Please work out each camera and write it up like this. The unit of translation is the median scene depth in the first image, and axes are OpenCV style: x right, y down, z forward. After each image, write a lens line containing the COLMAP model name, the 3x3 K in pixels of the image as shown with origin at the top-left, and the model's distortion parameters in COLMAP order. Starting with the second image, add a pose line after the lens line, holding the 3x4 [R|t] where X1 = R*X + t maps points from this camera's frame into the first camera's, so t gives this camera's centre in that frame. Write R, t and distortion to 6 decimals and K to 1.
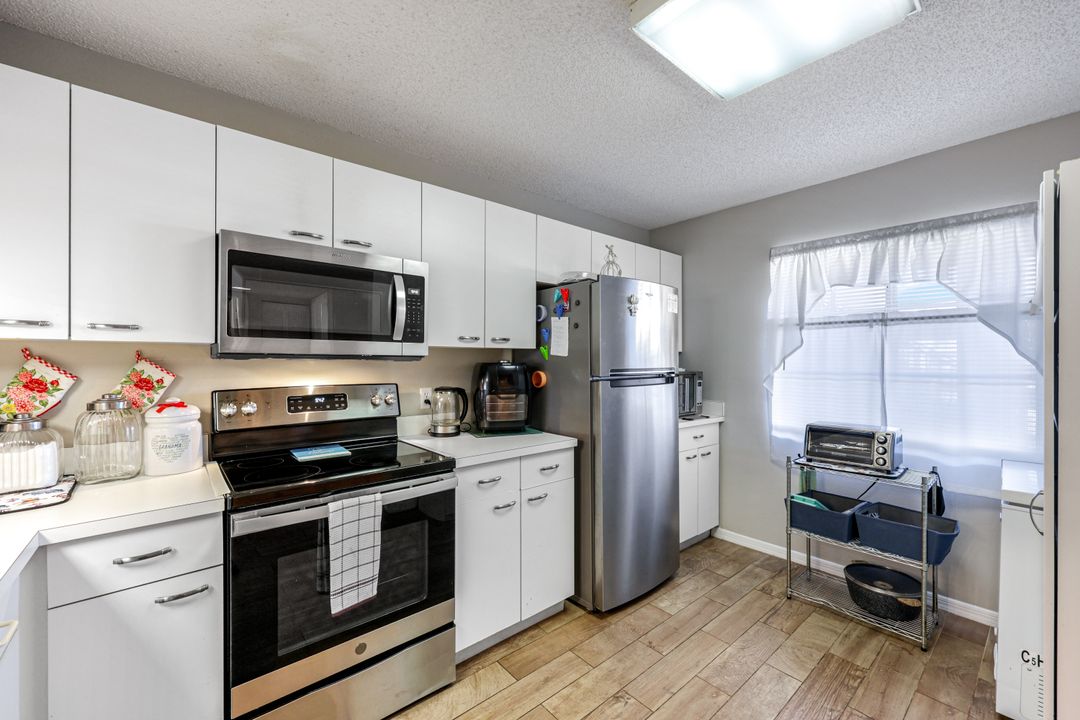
lens RADIAL K [[438.0, 0, 541.5], [0, 438.0, 359.6], [0, 0, 1]] dist [0.001591, -0.000648]
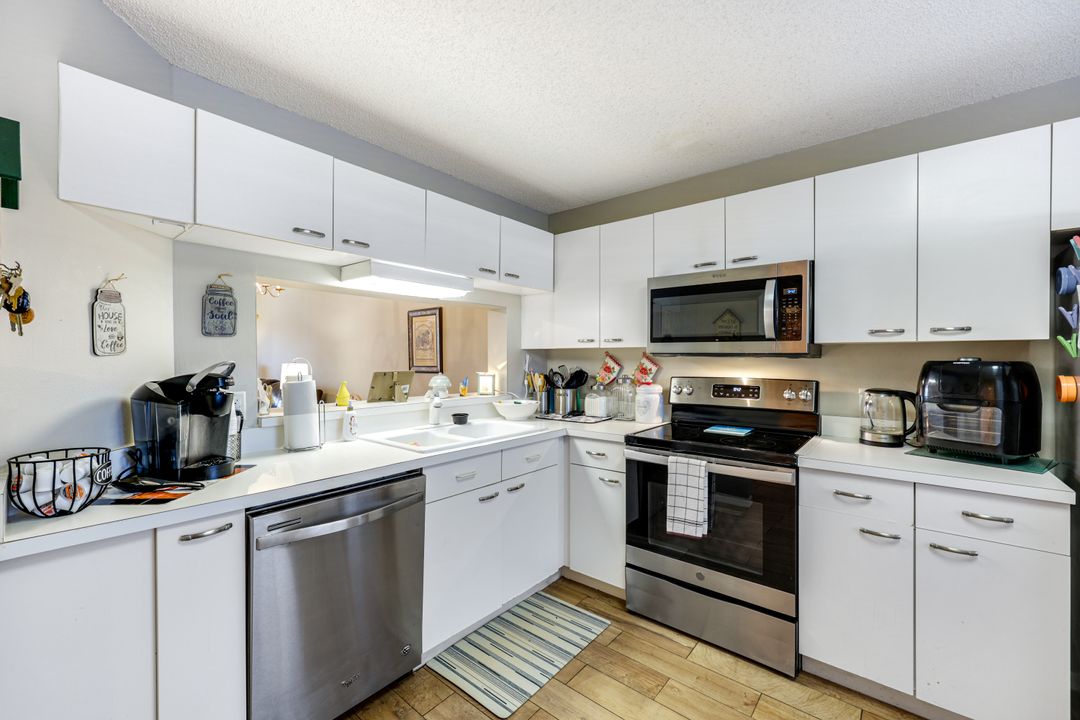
lens RADIAL K [[438.0, 0, 539.8], [0, 438.0, 359.8], [0, 0, 1]] dist [0.001591, -0.000648]
pose [[0.174313, 0.005008, -0.984678, 0.556356], [-0.000036, 0.999987, 0.005079, 0.001681], [0.984690, -0.000850, 0.174311, 0.207365]]
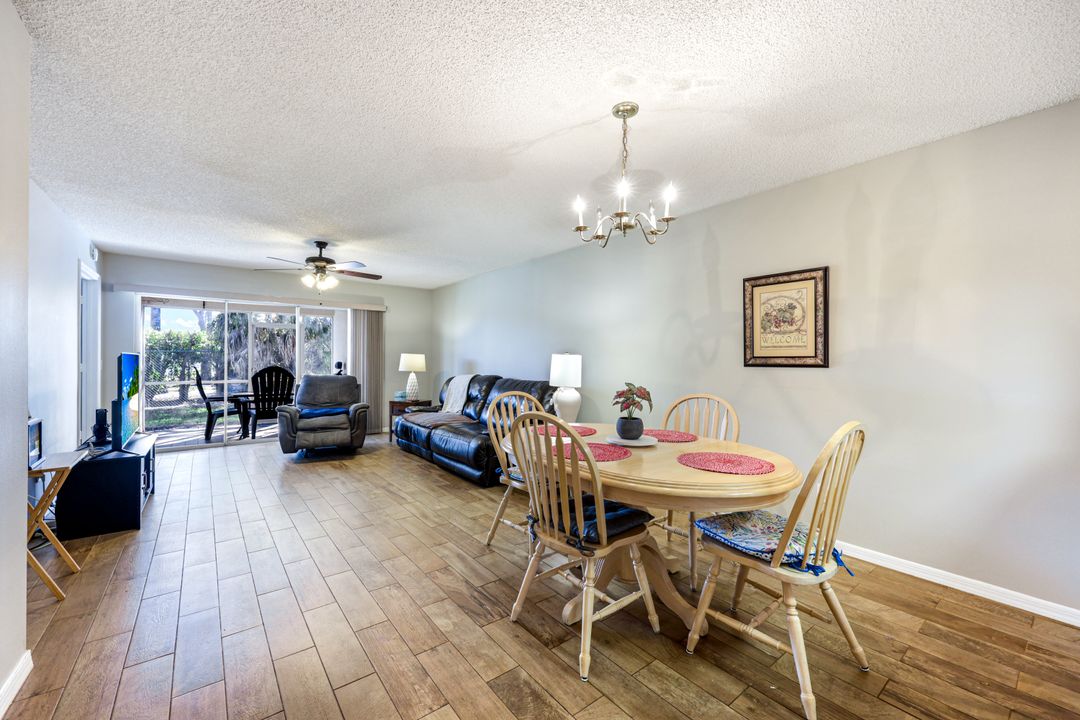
lens RADIAL K [[438.0, 0, 538.7], [0, 438.0, 359.3], [0, 0, 1]] dist [0.001591, -0.000648]
pose [[-0.050804, -0.002988, -0.998704, -0.133194], [-0.008042, 0.999964, -0.002582, 0.059723], [0.998676, 0.007901, -0.050826, -0.678903]]
